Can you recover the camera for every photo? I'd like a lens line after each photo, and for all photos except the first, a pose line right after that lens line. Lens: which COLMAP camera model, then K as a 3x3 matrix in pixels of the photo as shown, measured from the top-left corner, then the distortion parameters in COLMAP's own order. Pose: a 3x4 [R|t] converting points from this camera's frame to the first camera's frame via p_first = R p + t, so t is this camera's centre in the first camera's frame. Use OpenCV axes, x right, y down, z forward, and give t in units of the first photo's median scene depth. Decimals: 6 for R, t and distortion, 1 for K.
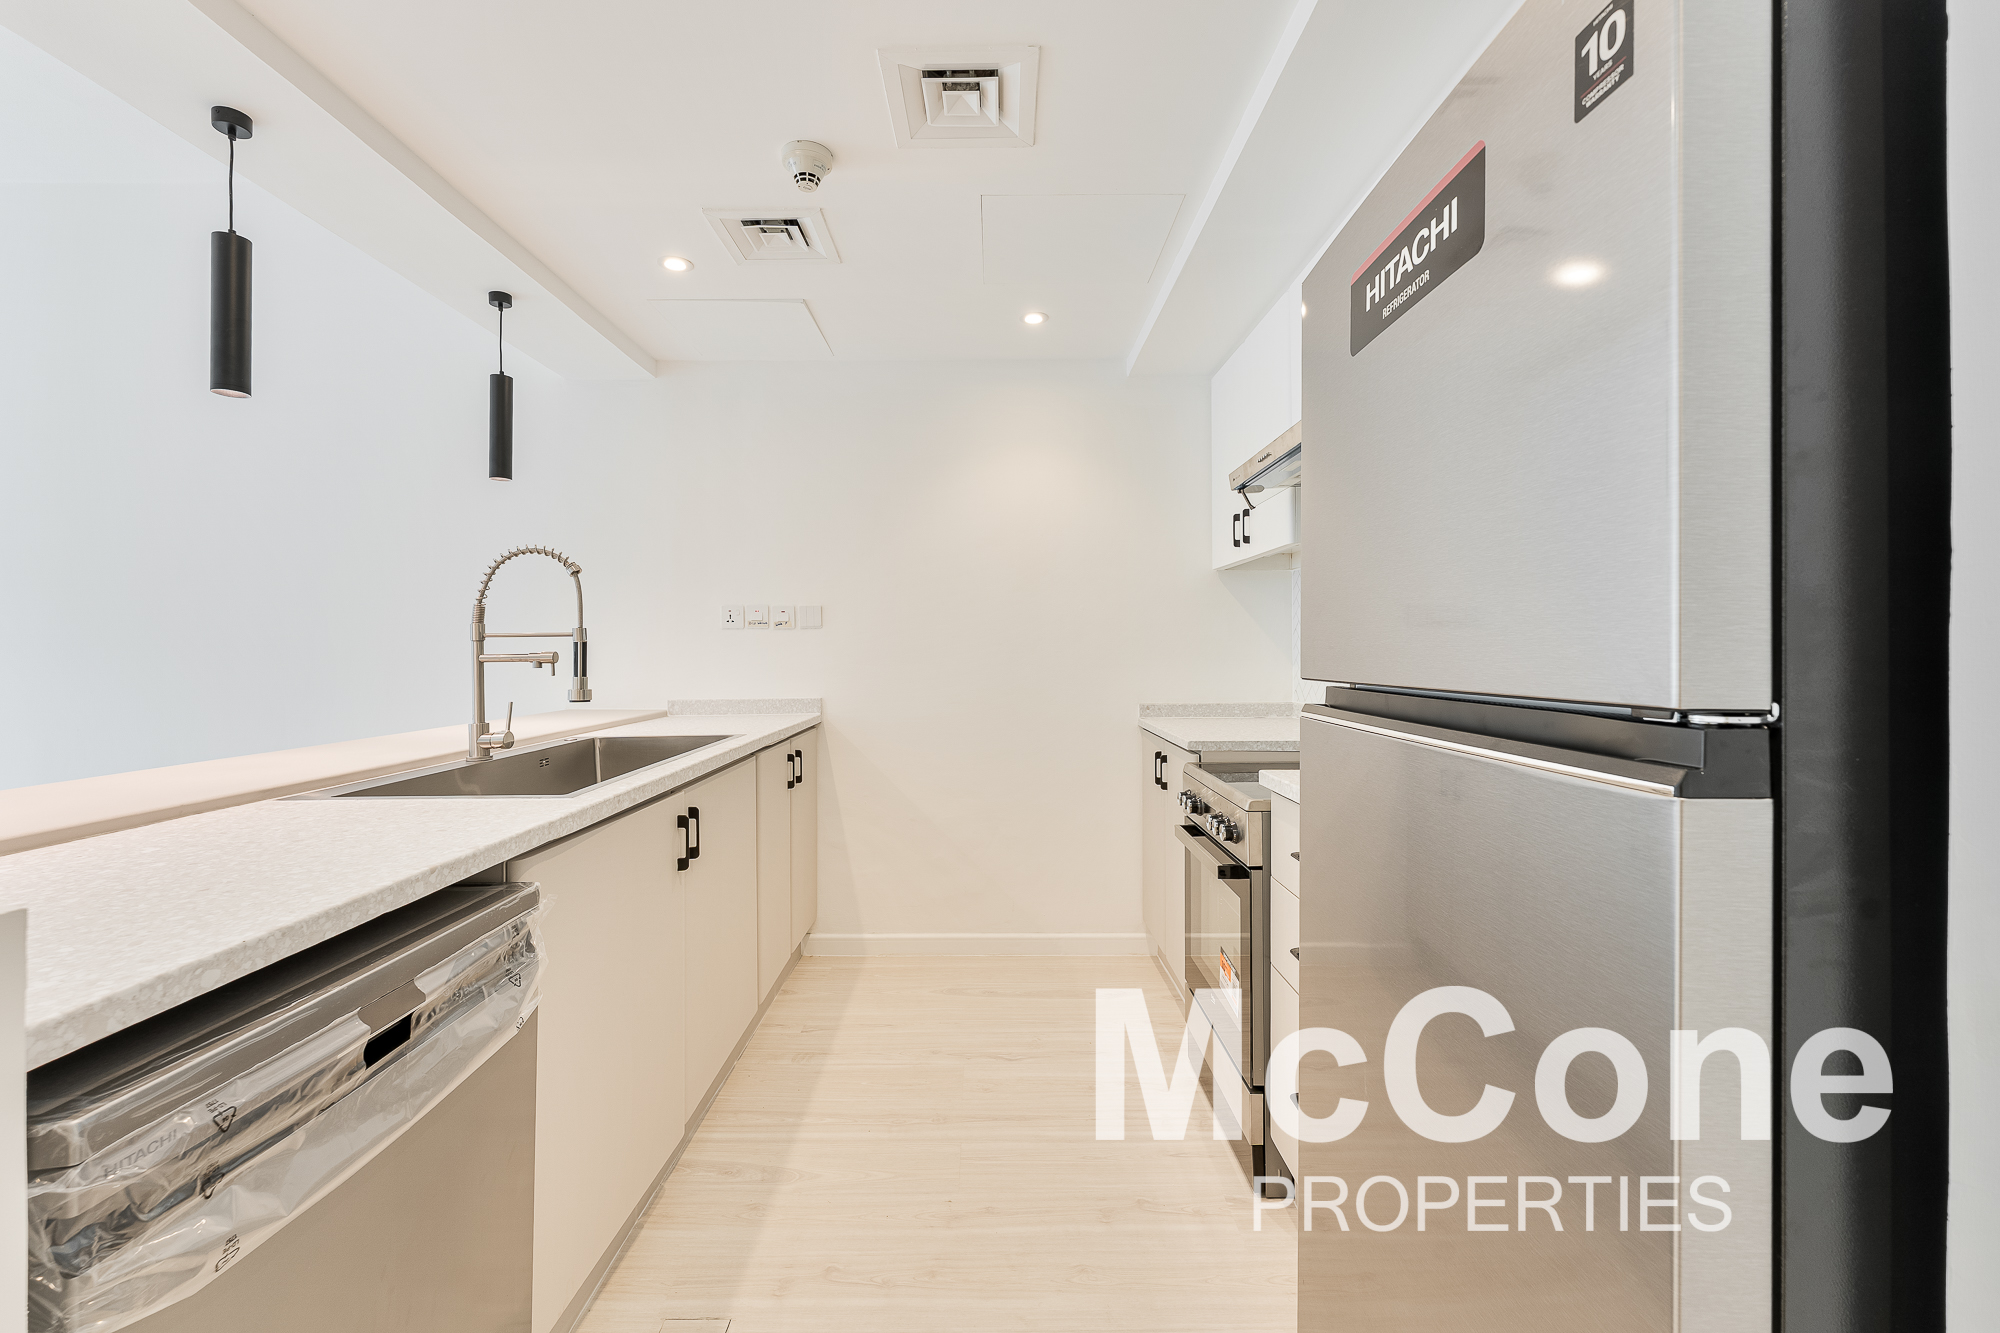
lens RADIAL K [[838.8, 0, 997.0], [0, 838.8, 645.0], [0, 0, 1]] dist [-0.000790, -0.000057]
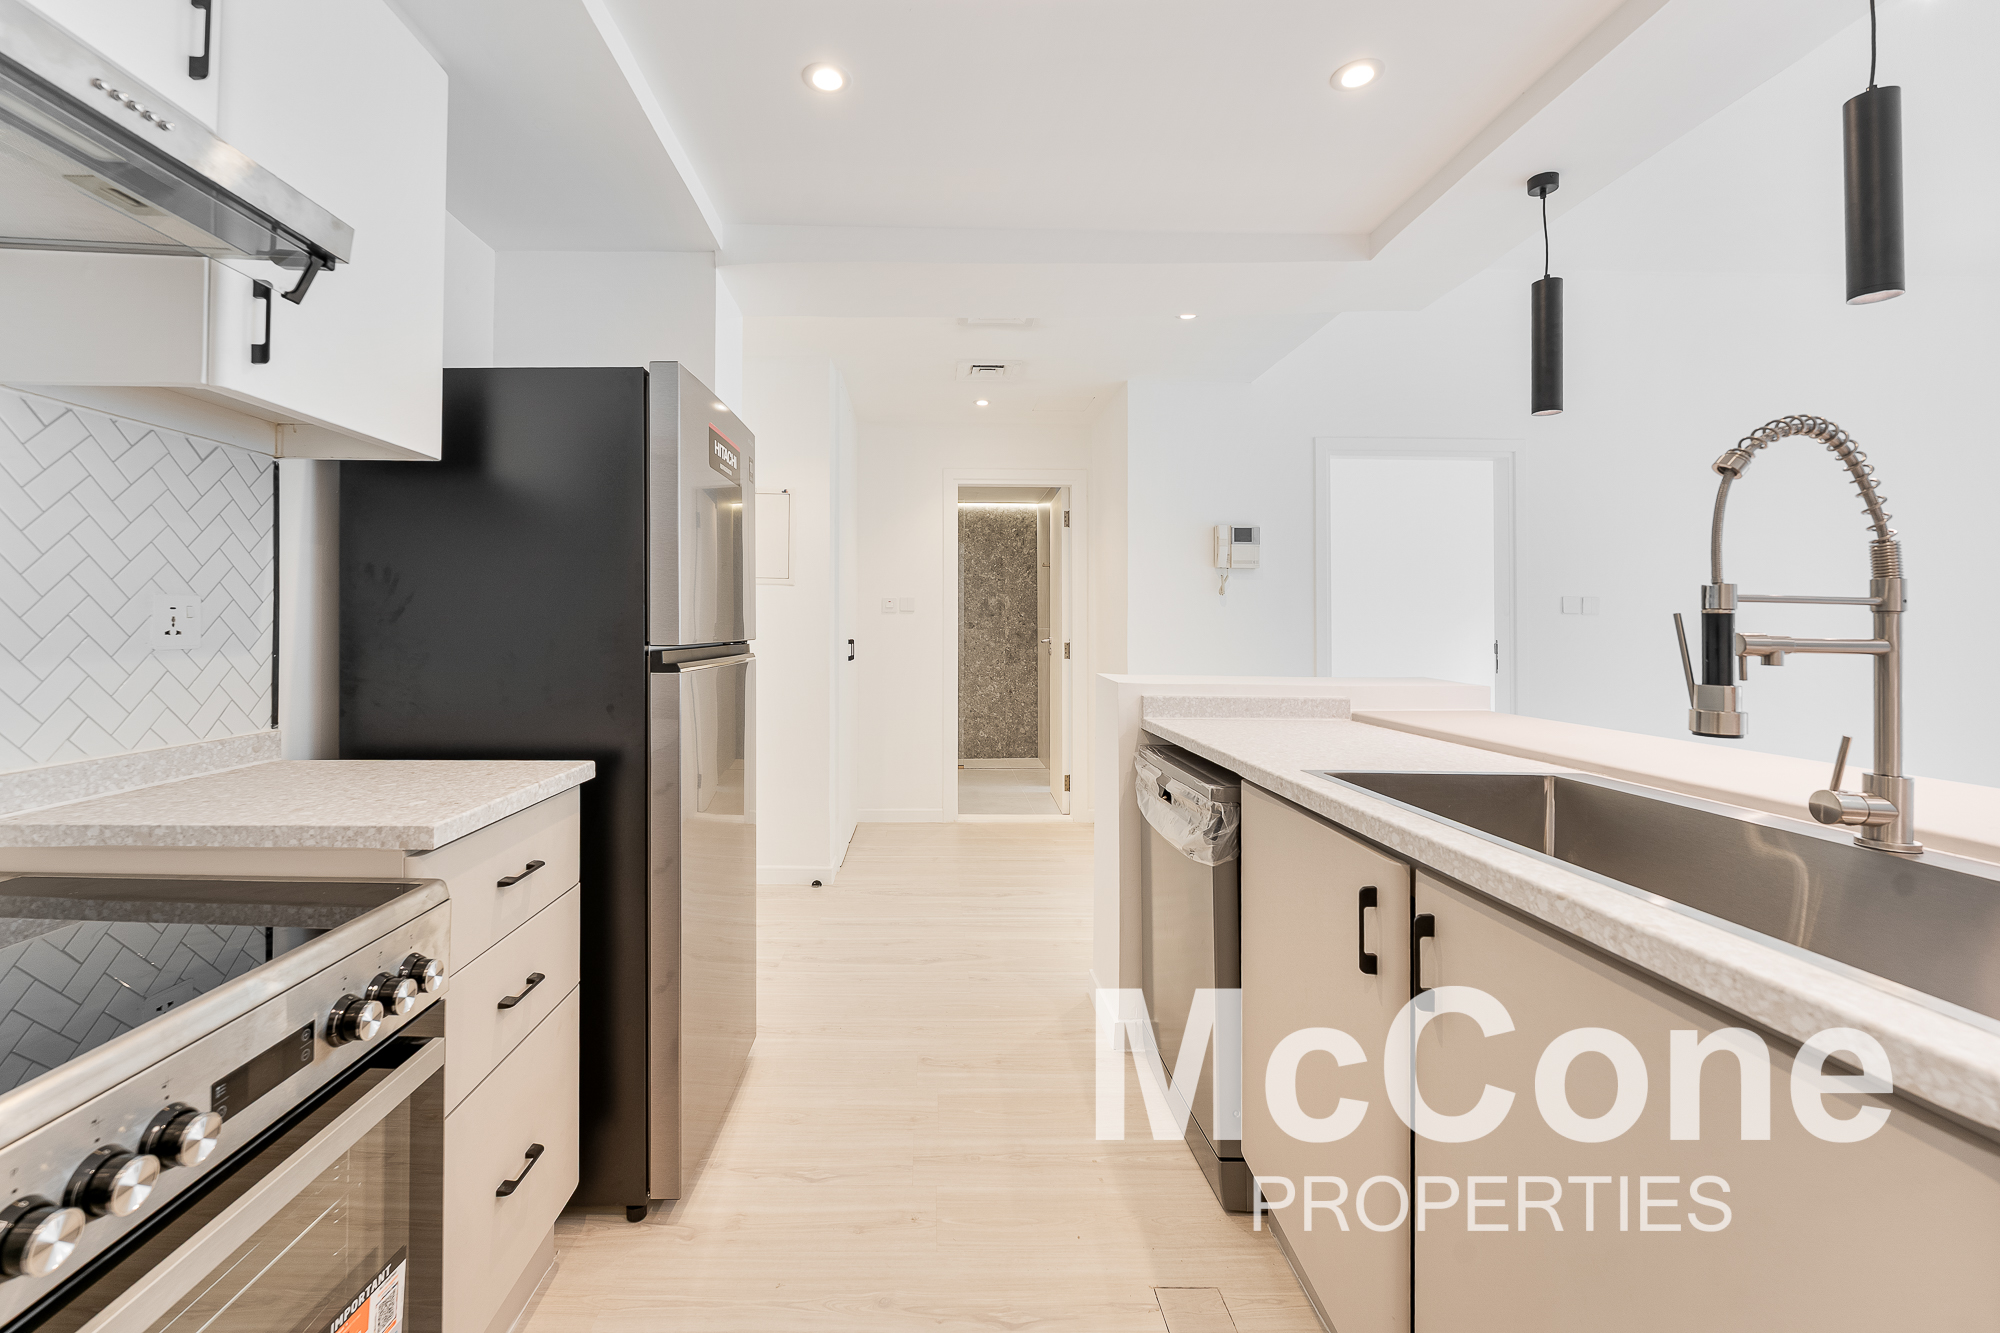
lens RADIAL K [[859.2, 0, 952.4], [0, 859.2, 628.3], [0, 0, 1]] dist [-0.001002, 0.000143]
pose [[-0.999883, -0.006190, -0.013987, -0.054518], [-0.006160, 0.999979, -0.002154, 0.007796], [0.014000, -0.002067, -0.999900, 1.739952]]
